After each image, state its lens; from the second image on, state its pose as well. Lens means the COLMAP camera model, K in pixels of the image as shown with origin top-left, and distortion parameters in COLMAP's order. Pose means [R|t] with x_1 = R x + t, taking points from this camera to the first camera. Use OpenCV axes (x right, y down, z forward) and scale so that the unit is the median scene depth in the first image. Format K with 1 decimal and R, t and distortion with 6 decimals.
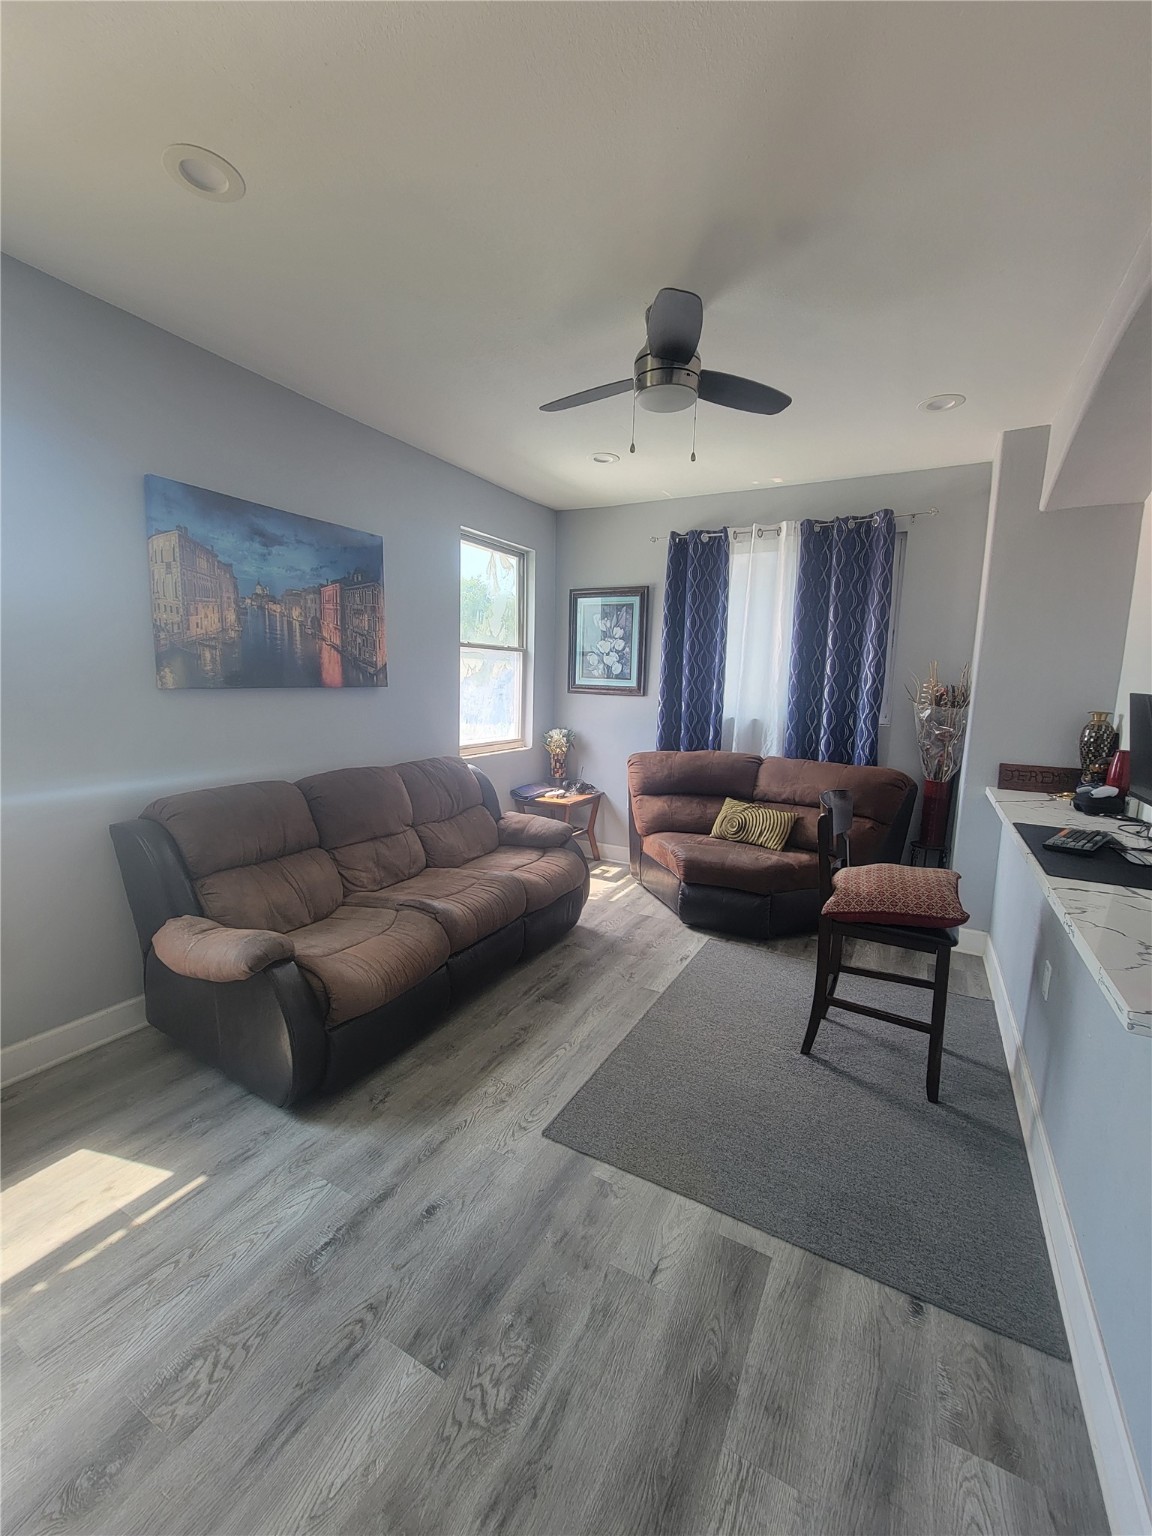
lens RADIAL K [[629.1, 0, 577.2], [0, 629.1, 765.9], [0, 0, 1]] dist [-0.004999, 0.001561]
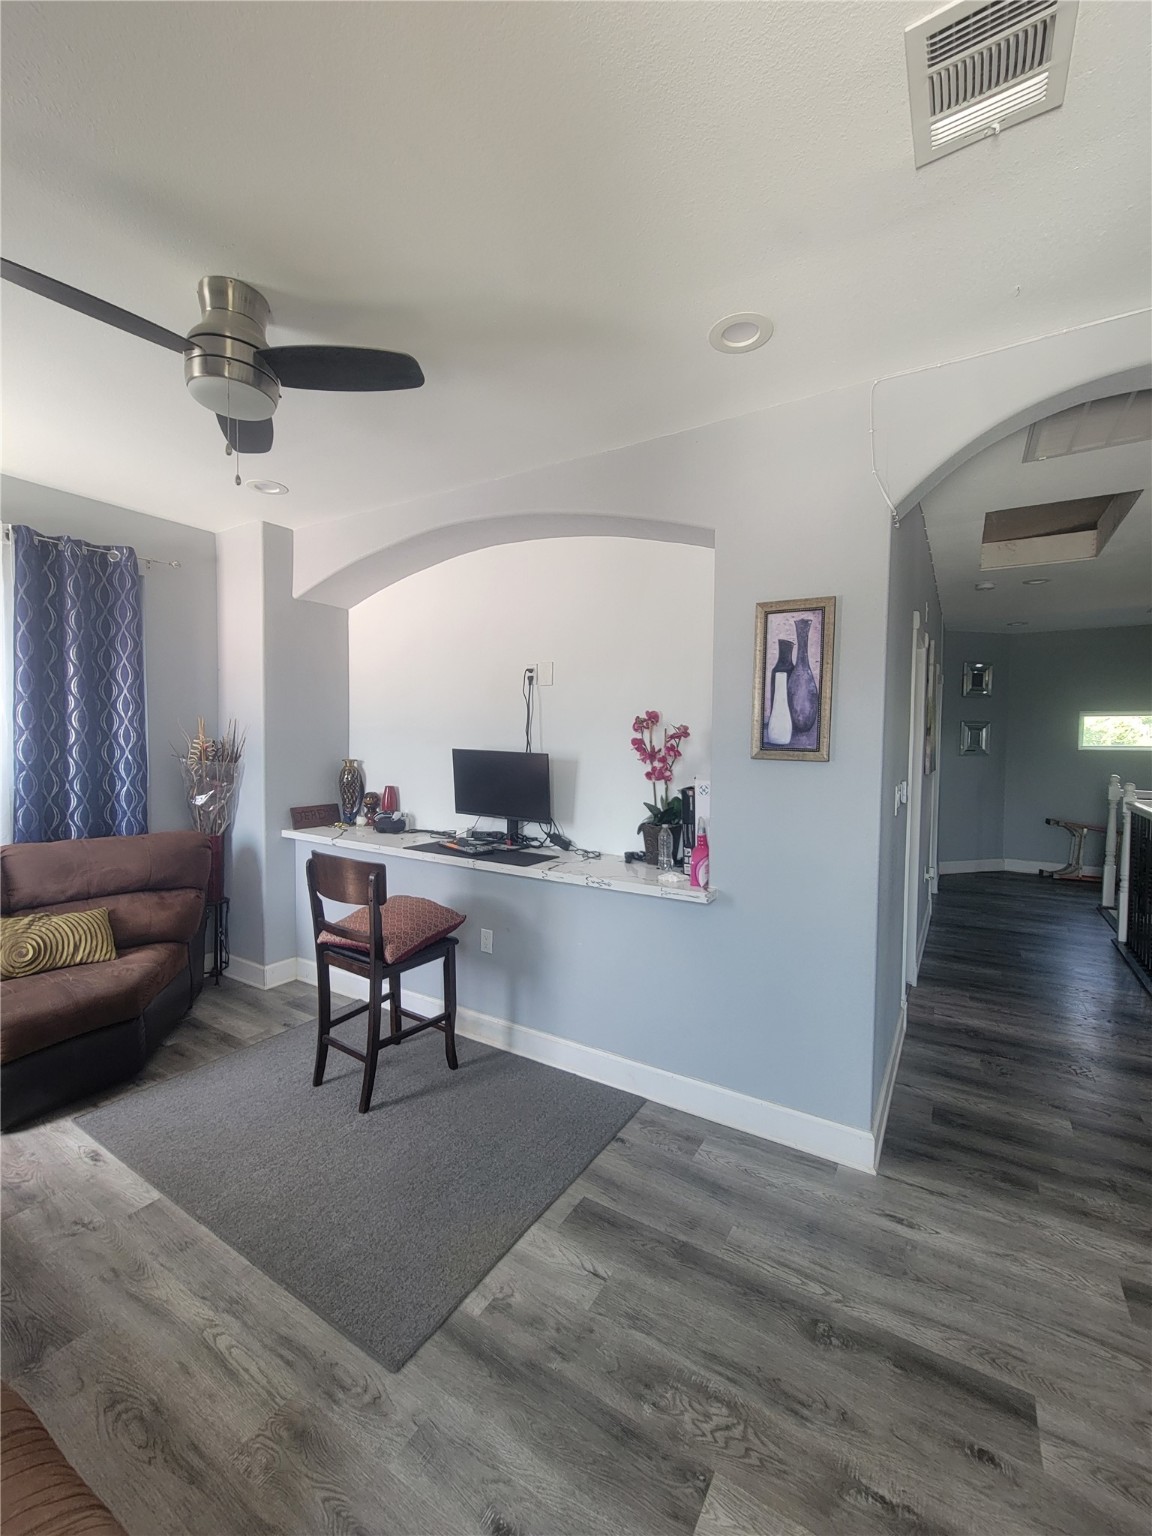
lens RADIAL K [[629.1, 0, 577.5], [0, 629.1, 766.3], [0, 0, 1]] dist [-0.004999, 0.001561]
pose [[0.051226, -0.066082, 0.996498, -0.978464], [0.120599, 0.990916, 0.059512, -0.187365], [-0.991379, 0.117128, 0.058730, 0.878979]]
